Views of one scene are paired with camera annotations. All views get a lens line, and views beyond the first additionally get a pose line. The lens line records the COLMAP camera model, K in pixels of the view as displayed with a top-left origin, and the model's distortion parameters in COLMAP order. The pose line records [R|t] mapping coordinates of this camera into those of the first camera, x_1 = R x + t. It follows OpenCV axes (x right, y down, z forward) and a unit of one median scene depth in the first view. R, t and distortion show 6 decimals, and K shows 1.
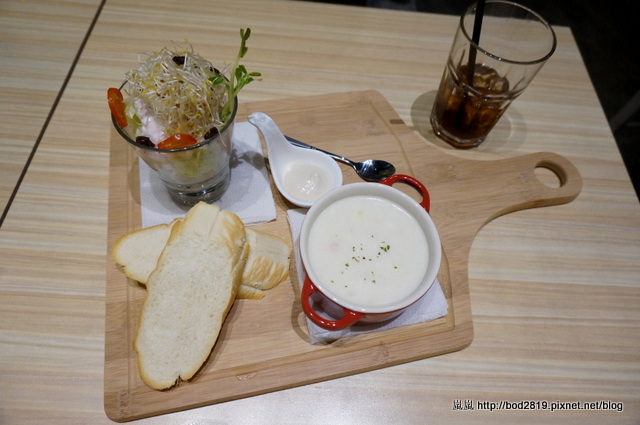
lens RADIAL K [[431.0, 0, 320.8], [0, 431.0, 210.9], [0, 0, 1]] dist [-0.030213, 0.017968]
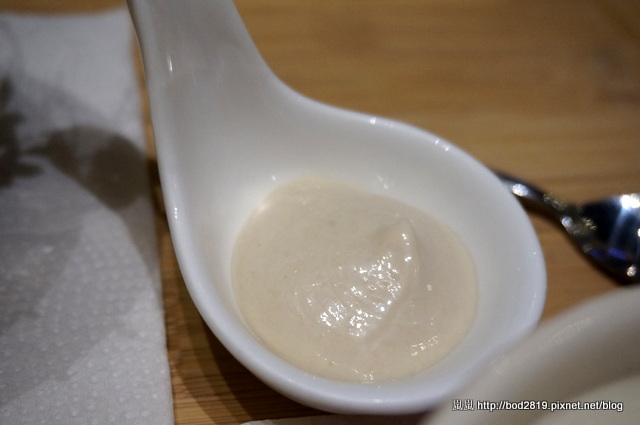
lens RADIAL K [[888.3, 0, 319.3], [0, 888.3, 212.7], [0, 0, 1]] dist [0.008521, 0.000000]
pose [[0.998671, 0.051094, -0.006699, -0.047877], [-0.051434, 0.980349, -0.190447, -0.020194], [-0.003163, 0.190538, 0.981675, 0.655561]]
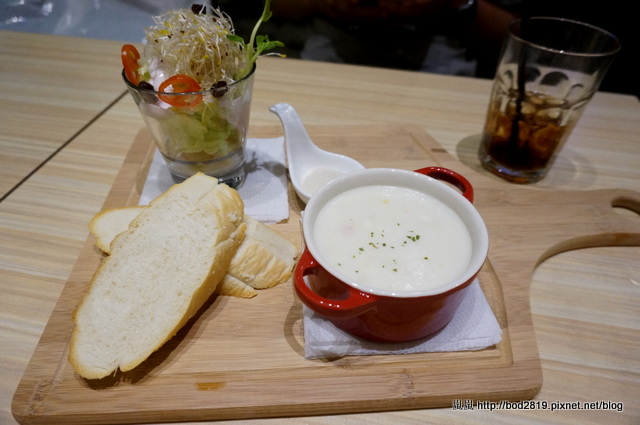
lens RADIAL K [[431.0, 0, 320.2], [0, 431.0, 210.6], [0, 0, 1]] dist [-0.030213, 0.017968]
pose [[0.988297, 0.058478, -0.140889, 0.082425], [-0.102113, 0.939758, -0.326232, 0.283895], [0.113324, 0.336801, 0.934731, 0.222049]]
